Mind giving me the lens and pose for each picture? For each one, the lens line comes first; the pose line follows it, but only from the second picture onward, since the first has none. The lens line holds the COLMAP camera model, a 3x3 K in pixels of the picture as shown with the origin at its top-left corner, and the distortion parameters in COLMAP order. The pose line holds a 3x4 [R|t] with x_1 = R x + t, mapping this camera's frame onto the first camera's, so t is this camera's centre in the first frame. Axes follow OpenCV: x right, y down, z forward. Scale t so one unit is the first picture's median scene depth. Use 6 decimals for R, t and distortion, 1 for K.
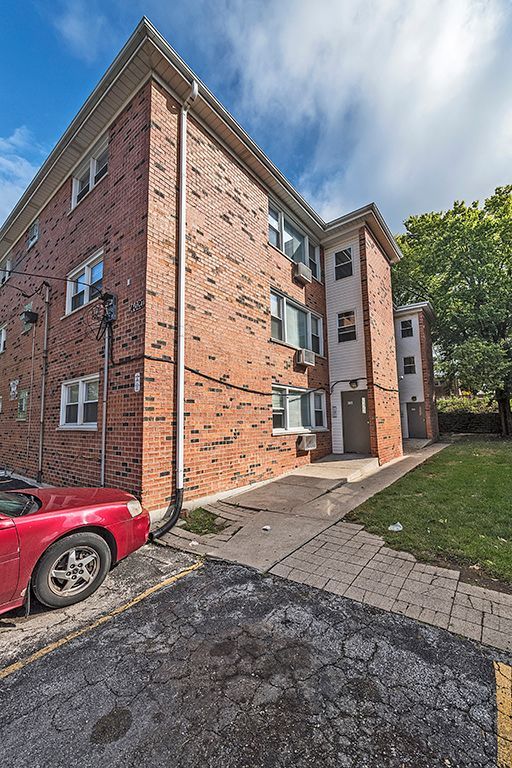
lens RADIAL K [[302.8, 0, 256.2], [0, 302.8, 386.7], [0, 0, 1]] dist [-0.001444, -0.002391]
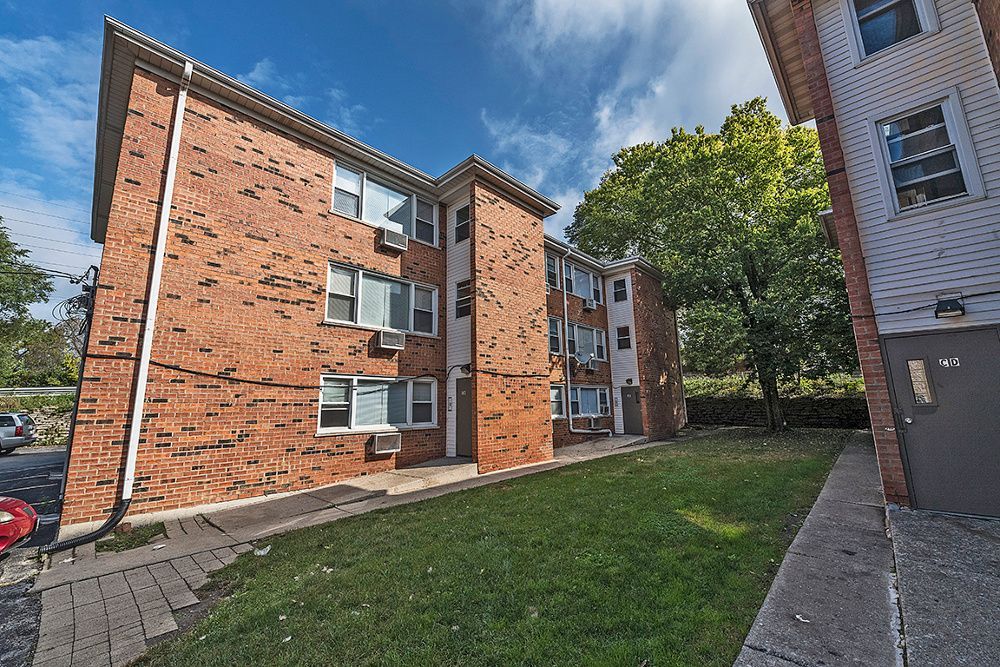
lens RADIAL K [[394.3, 0, 495.2], [0, 394.3, 333.4], [0, 0, 1]] dist [-0.001444, -0.002391]
pose [[0.994859, -0.020734, -0.099128, 0.687410], [0.013987, 0.997568, -0.068283, -0.044518], [0.100303, 0.066546, 0.992729, -0.061911]]
